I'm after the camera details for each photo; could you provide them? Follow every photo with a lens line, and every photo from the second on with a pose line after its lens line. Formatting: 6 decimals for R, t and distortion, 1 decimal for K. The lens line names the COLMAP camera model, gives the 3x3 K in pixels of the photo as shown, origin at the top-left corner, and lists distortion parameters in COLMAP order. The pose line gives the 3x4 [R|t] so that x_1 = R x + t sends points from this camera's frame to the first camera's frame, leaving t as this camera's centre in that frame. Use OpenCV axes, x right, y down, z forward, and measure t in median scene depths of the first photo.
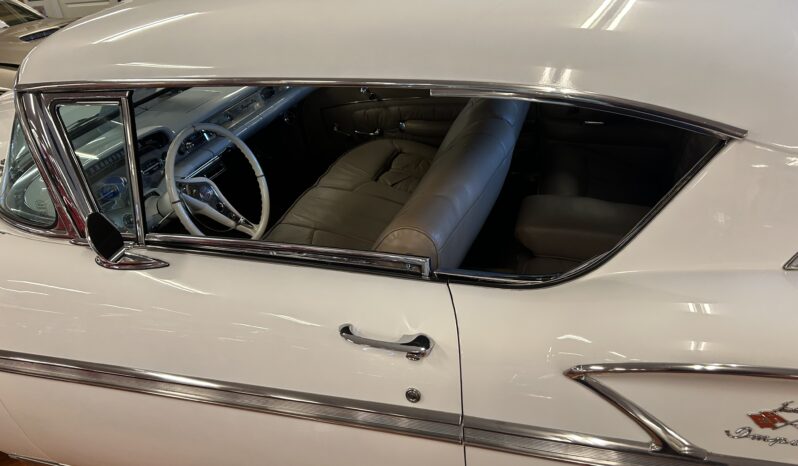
lens RADIAL K [[603.2, 0, 399.0], [0, 603.2, 233.0], [0, 0, 1]] dist [0.002381, -0.000620]
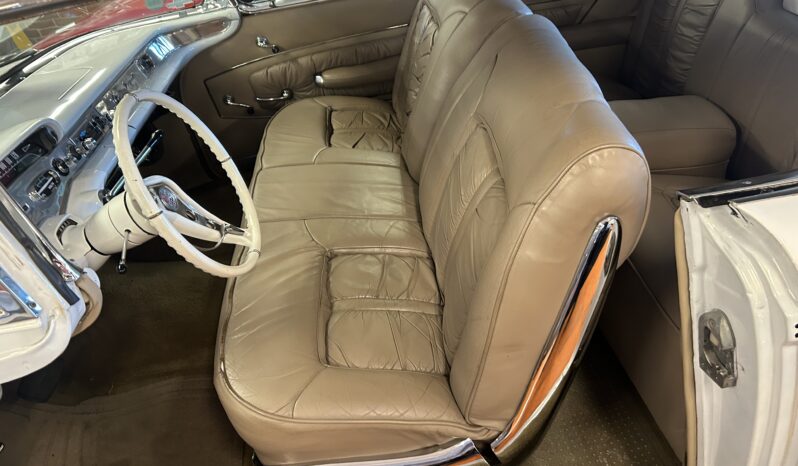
lens RADIAL K [[603.2, 0, 399.0], [0, 603.2, 233.0], [0, 0, 1]] dist [0.002381, -0.000620]
pose [[0.920973, -0.256952, 0.292891, -0.186511], [0.247012, 0.966400, 0.071110, -0.009743], [-0.301322, 0.006857, 0.953498, 0.197654]]
